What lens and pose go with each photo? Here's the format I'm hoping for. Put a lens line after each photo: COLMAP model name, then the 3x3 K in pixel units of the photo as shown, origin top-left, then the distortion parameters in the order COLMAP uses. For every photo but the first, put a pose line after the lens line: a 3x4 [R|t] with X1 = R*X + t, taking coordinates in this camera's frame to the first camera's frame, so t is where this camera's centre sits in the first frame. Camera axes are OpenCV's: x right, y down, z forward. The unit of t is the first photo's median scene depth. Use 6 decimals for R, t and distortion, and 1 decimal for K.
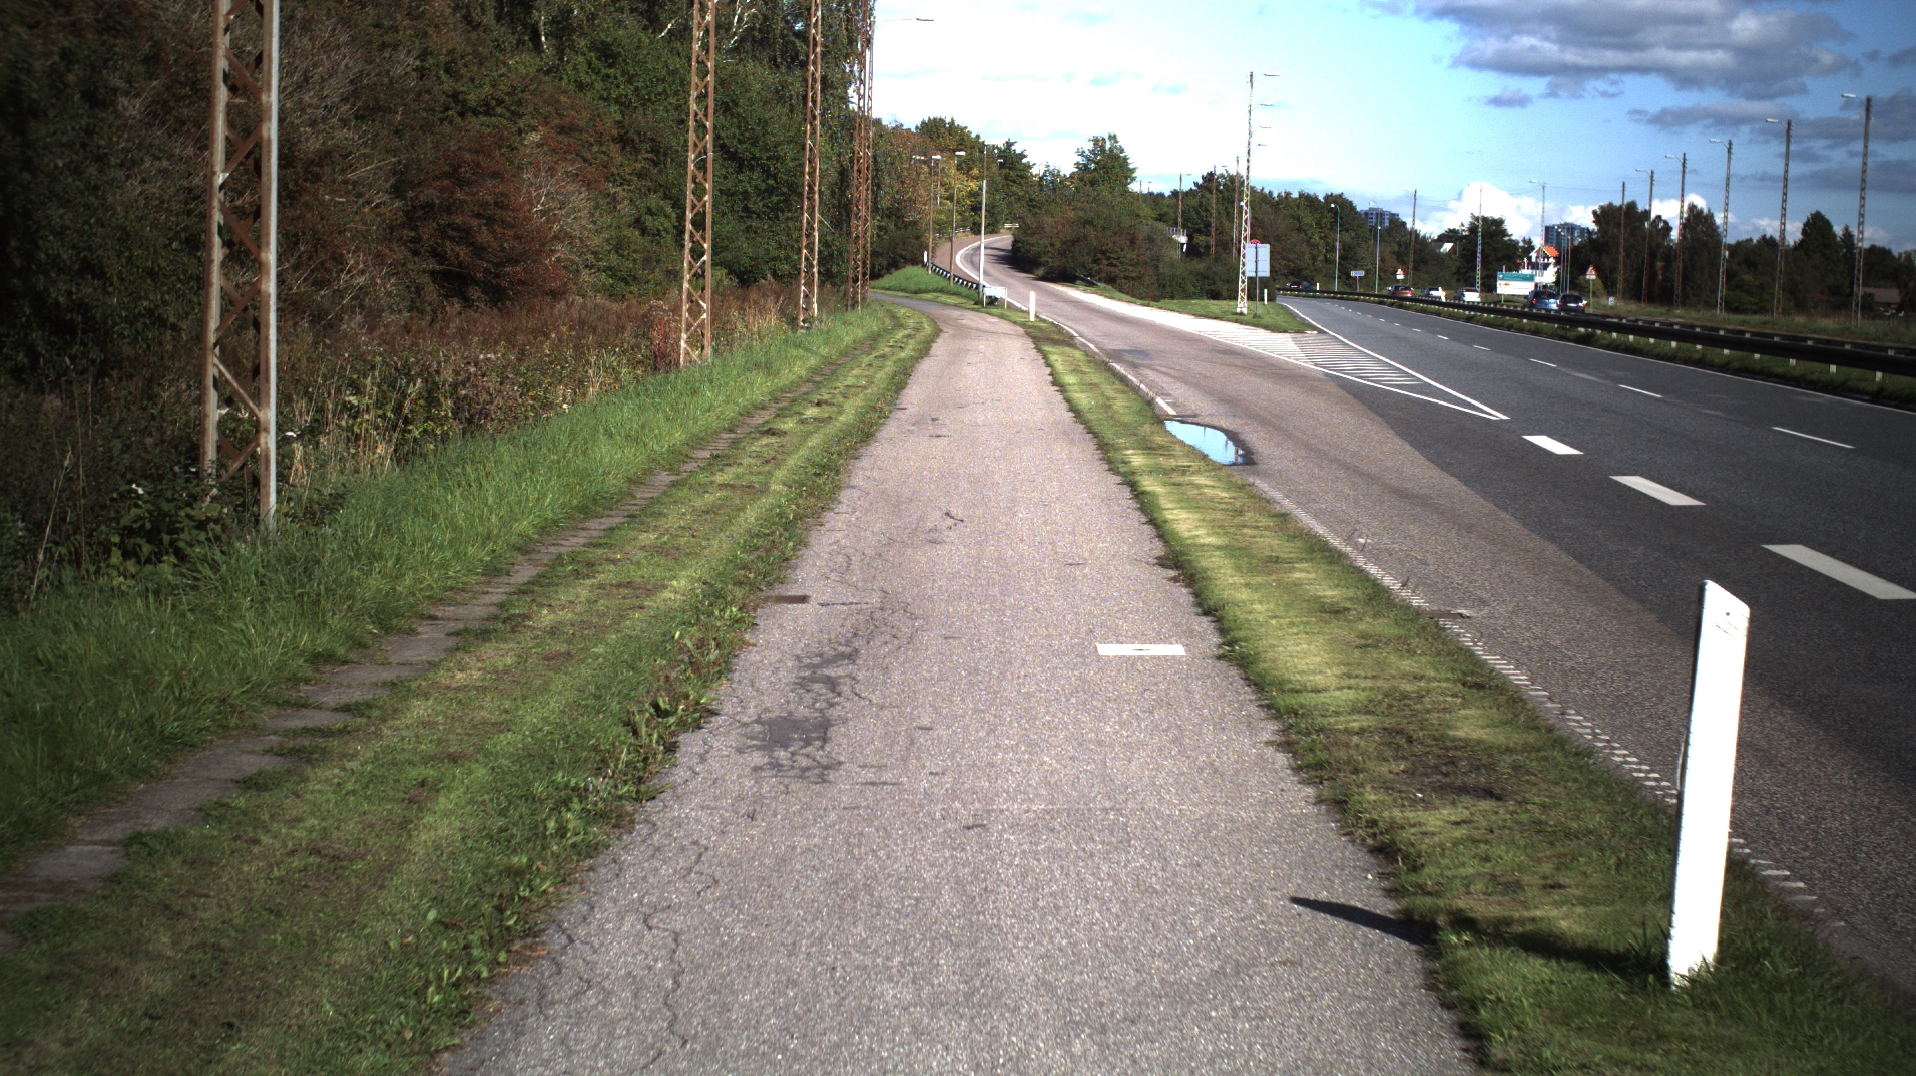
lens RADIAL K [[3337.7, 0, 958.0], [0, 3337.7, 538.0], [0, 0, 1]] dist [-0.301977, 0.390743]
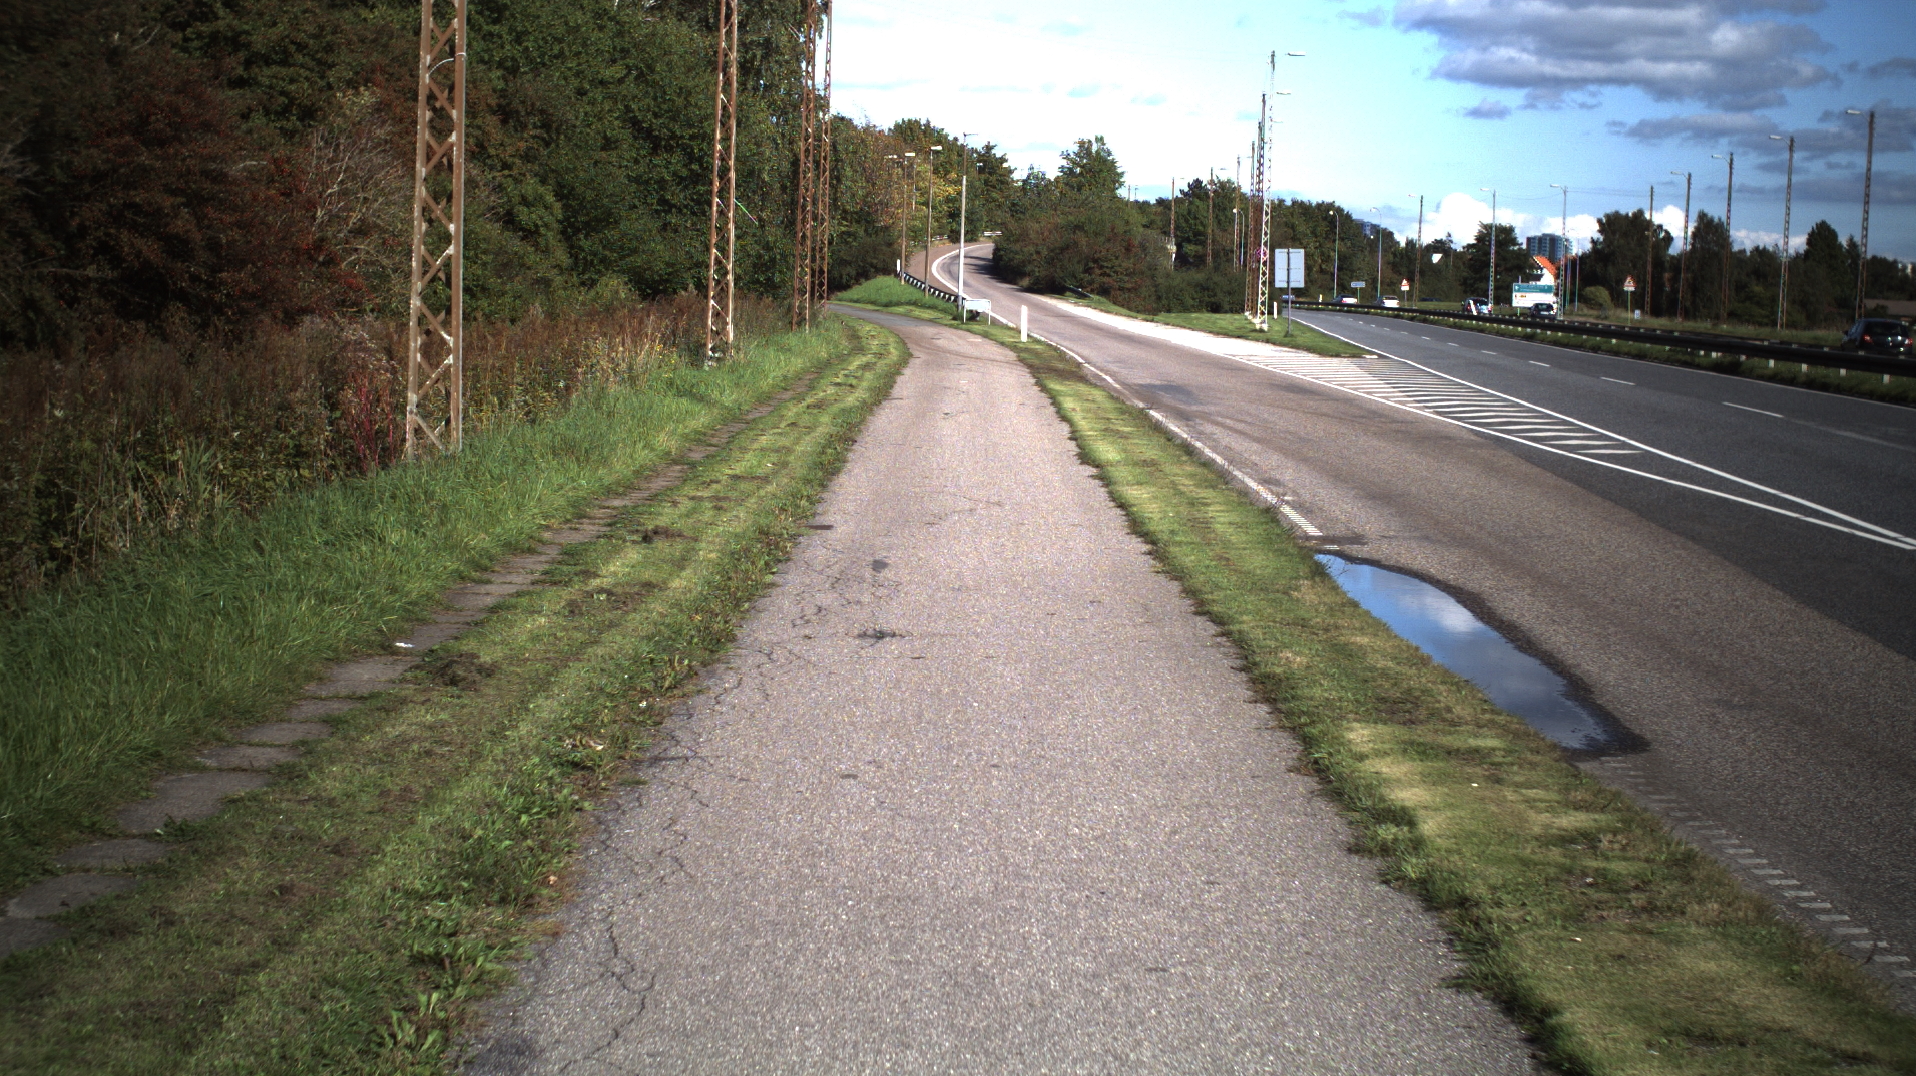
lens RADIAL K [[3337.7, 0, 958.0], [0, 3337.7, 538.0], [0, 0, 1]] dist [-0.301977, 0.390743]
pose [[0.999977, 0.000384, 0.006835, 0.000530], [-0.000360, 0.999994, -0.003454, -0.012841], [-0.006837, 0.003451, 0.999971, 0.165675]]
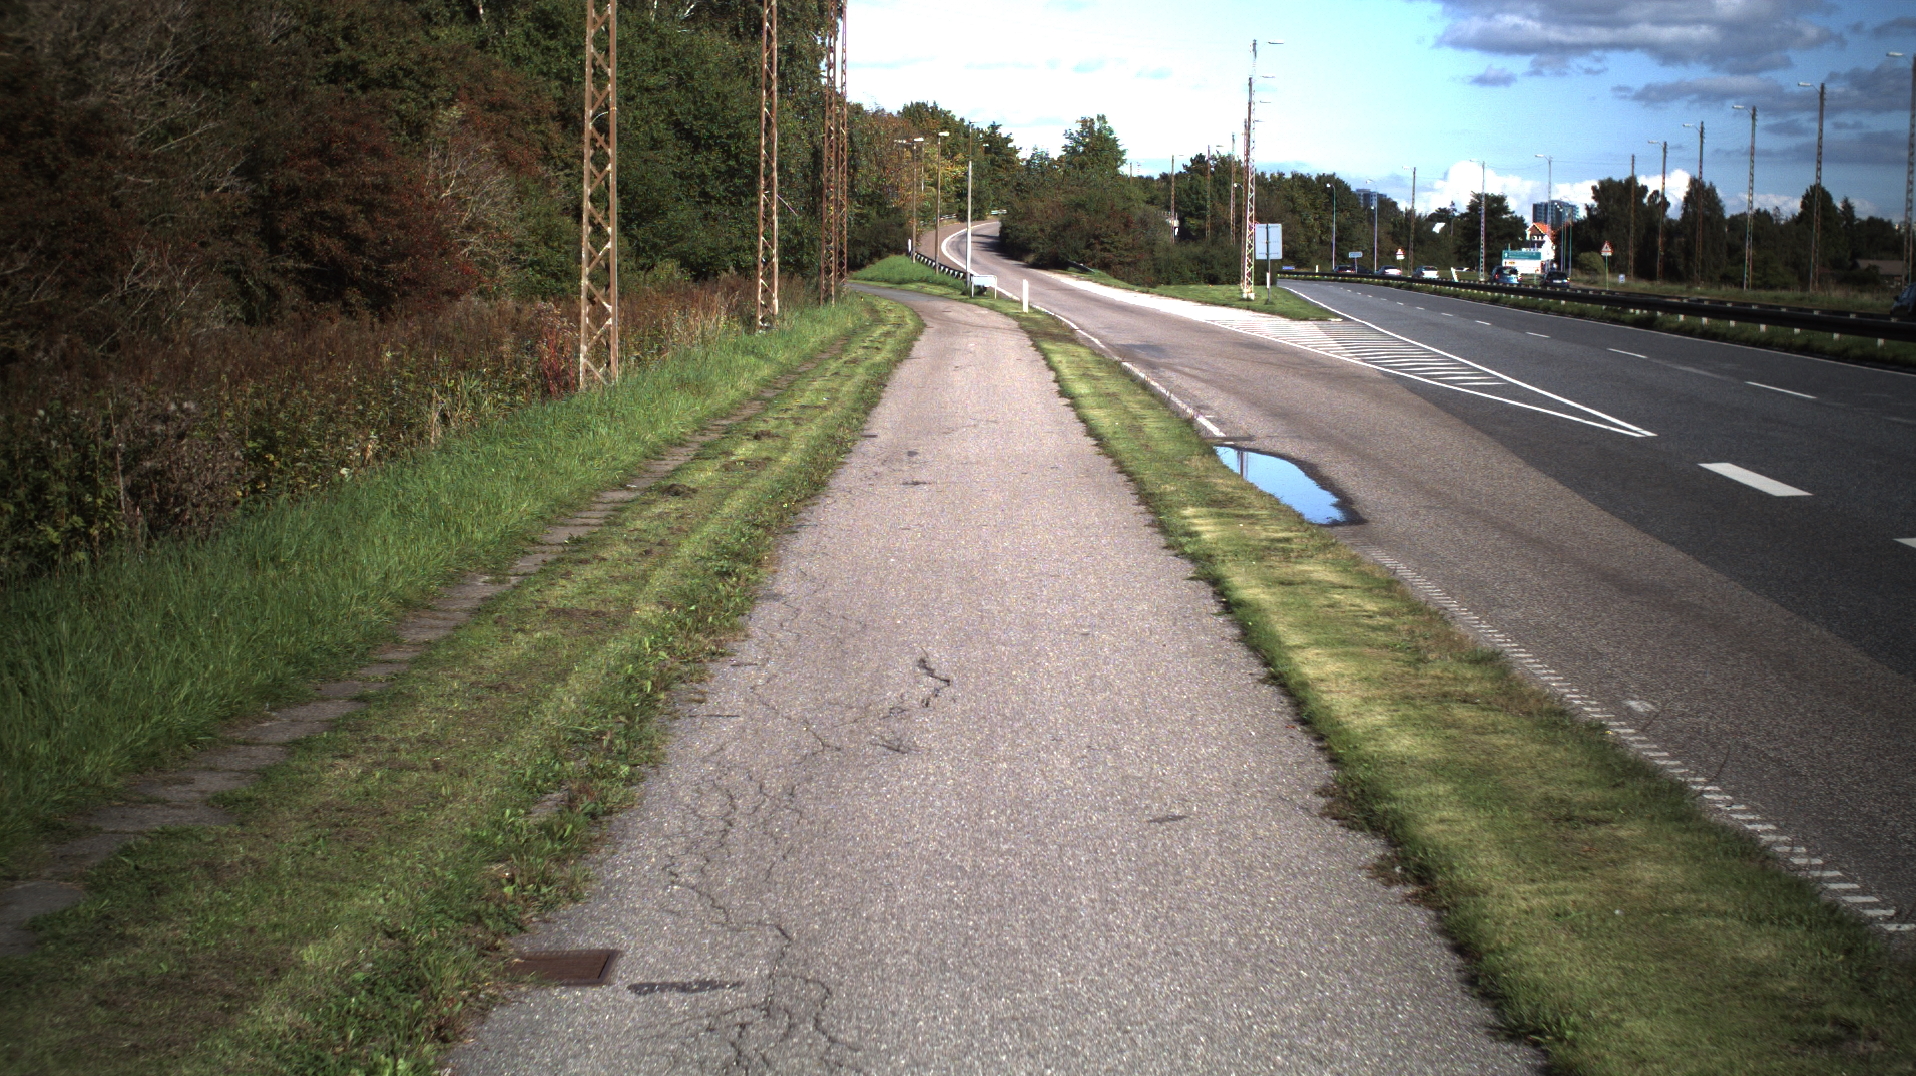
lens RADIAL K [[3337.7, 0, 958.0], [0, 3337.7, 538.0], [0, 0, 1]] dist [-0.301977, 0.390743]
pose [[0.999827, -0.018439, 0.002447, 0.000401], [0.018431, 0.999825, 0.003314, -0.006326], [-0.002508, -0.003268, 0.999992, 0.082793]]
